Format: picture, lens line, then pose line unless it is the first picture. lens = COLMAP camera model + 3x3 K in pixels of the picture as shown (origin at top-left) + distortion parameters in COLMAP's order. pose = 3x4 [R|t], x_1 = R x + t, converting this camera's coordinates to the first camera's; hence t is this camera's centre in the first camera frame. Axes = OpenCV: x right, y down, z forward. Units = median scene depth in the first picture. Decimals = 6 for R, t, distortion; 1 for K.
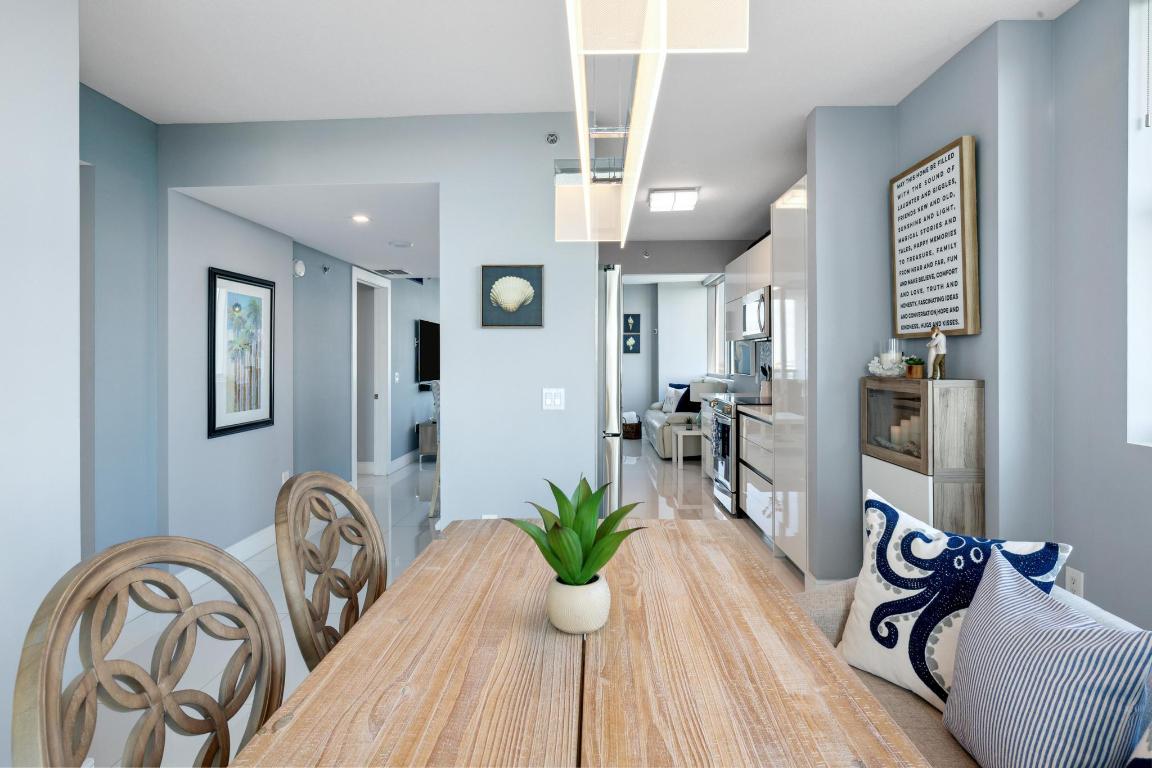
lens RADIAL K [[599.4, 0, 577.7], [0, 599.4, 358.7], [0, 0, 1]] dist [-0.002077, 0.000147]
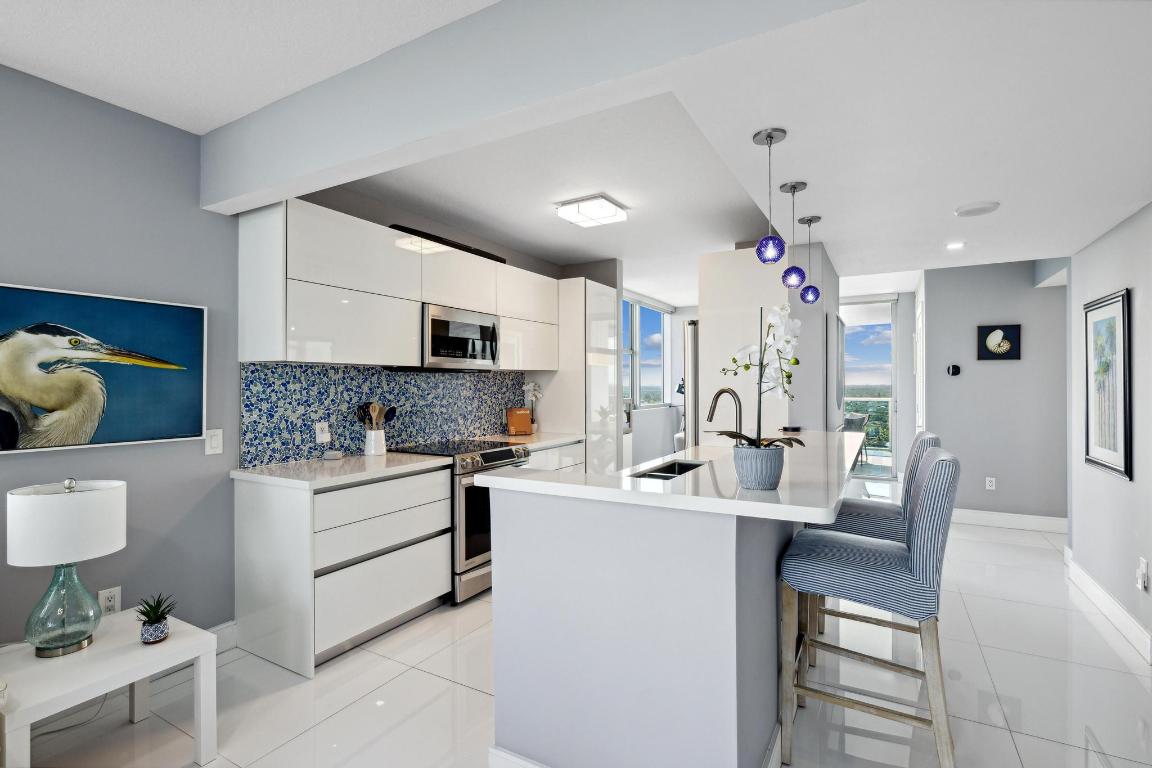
lens RADIAL K [[546.0, 0, 572.6], [0, 546.0, 382.4], [0, 0, 1]] dist [-0.001457, 0.000525]
pose [[-0.882772, 0.011857, 0.469652, -0.309897], [0.008595, 0.999922, -0.009088, -0.015588], [-0.469723, -0.003986, -0.882805, 2.797933]]
